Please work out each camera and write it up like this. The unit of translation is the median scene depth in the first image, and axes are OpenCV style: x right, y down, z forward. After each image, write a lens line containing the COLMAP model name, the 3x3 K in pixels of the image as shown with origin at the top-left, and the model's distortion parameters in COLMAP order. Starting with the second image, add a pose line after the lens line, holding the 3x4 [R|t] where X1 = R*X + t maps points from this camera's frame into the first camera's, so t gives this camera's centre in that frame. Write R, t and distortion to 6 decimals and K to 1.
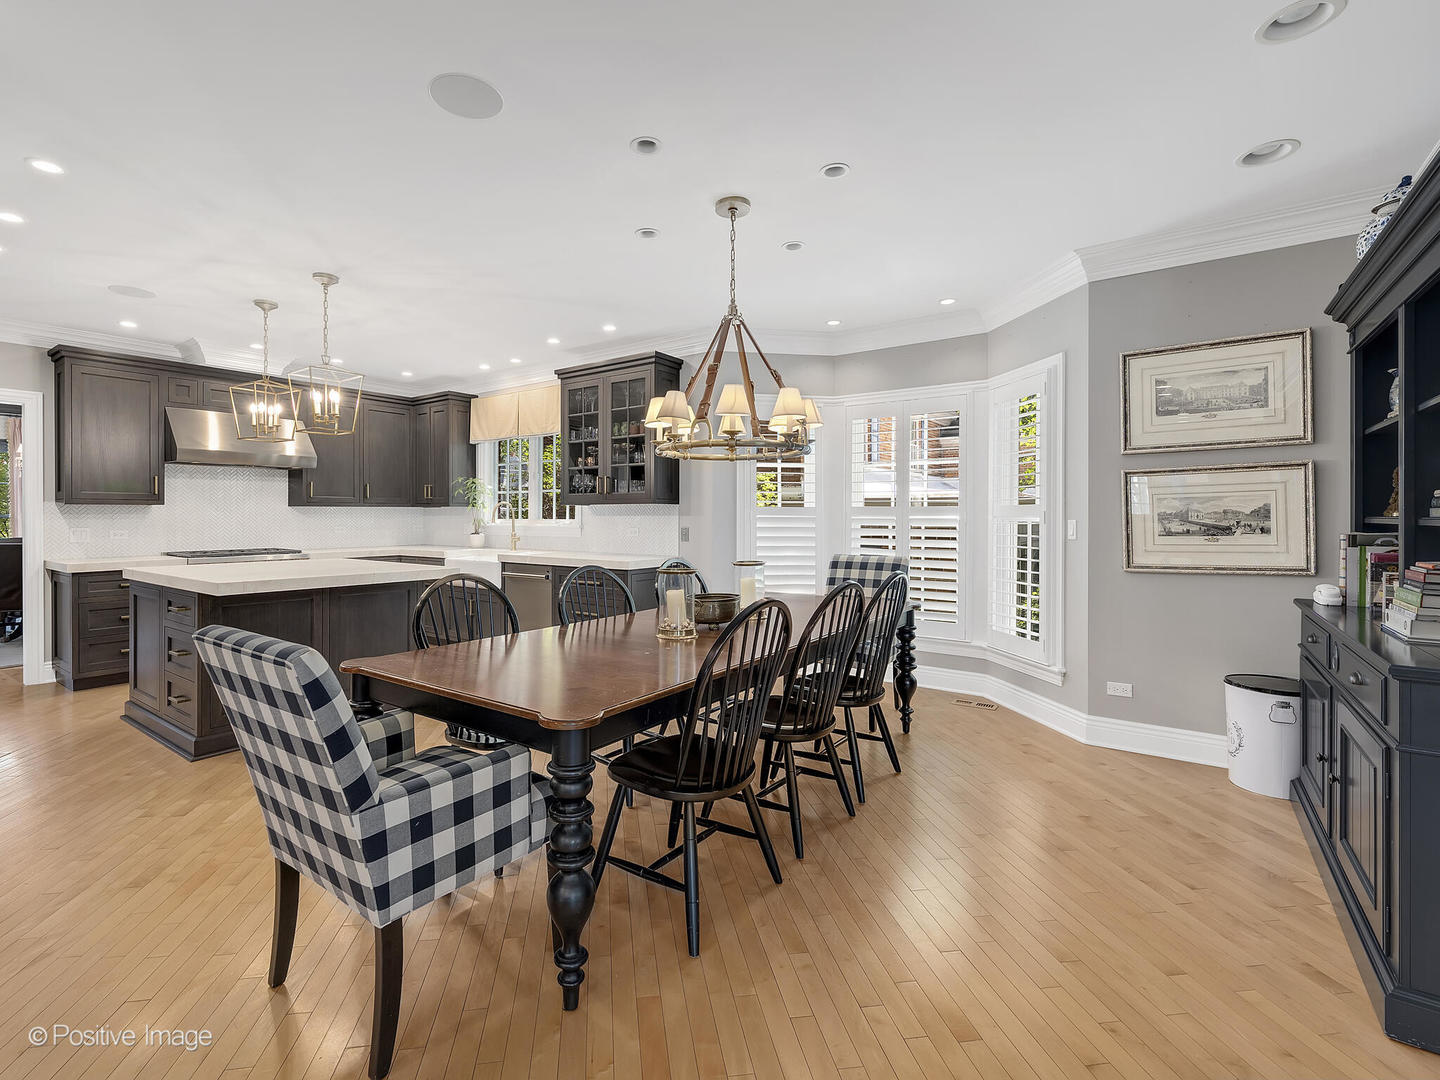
lens RADIAL K [[662.7, 0, 687.7], [0, 662.7, 519.0], [0, 0, 1]] dist [-0.001648, -0.000073]
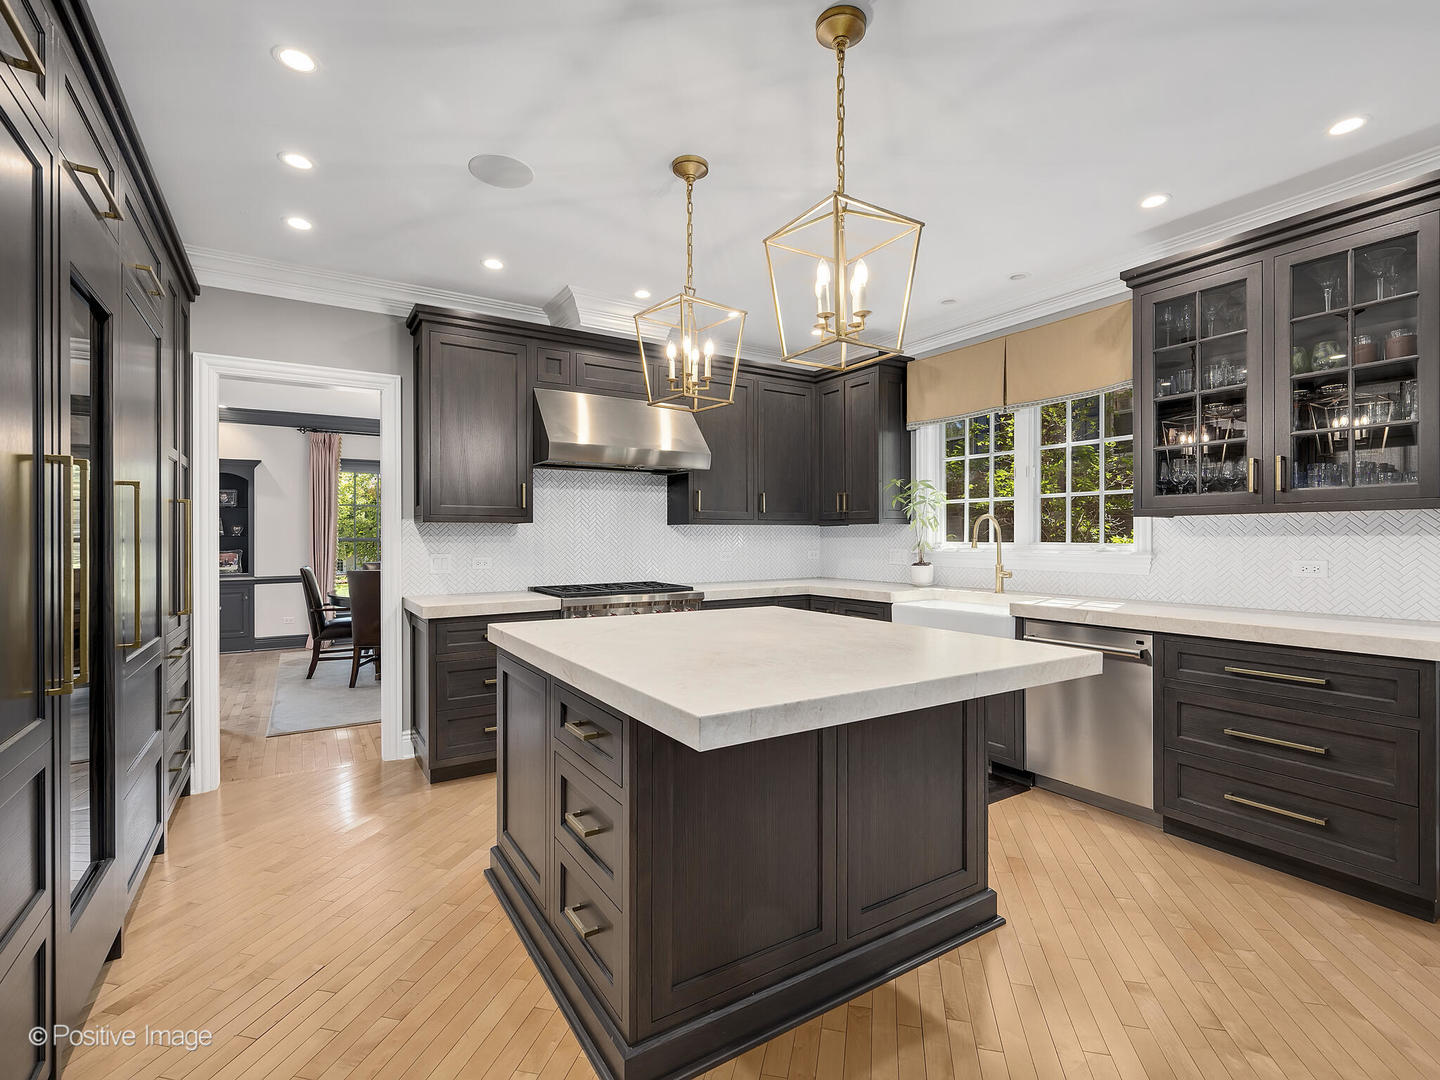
lens RADIAL K [[658.8, 0, 720.0], [0, 658.8, 540.0], [0, 0, 1]] dist [0.001354, -0.000091]
pose [[0.935199, -0.000883, -0.354122, -0.335693], [0.000774, 1.000000, -0.000450, -0.002109], [0.354122, 0.000146, 0.935199, 0.389088]]
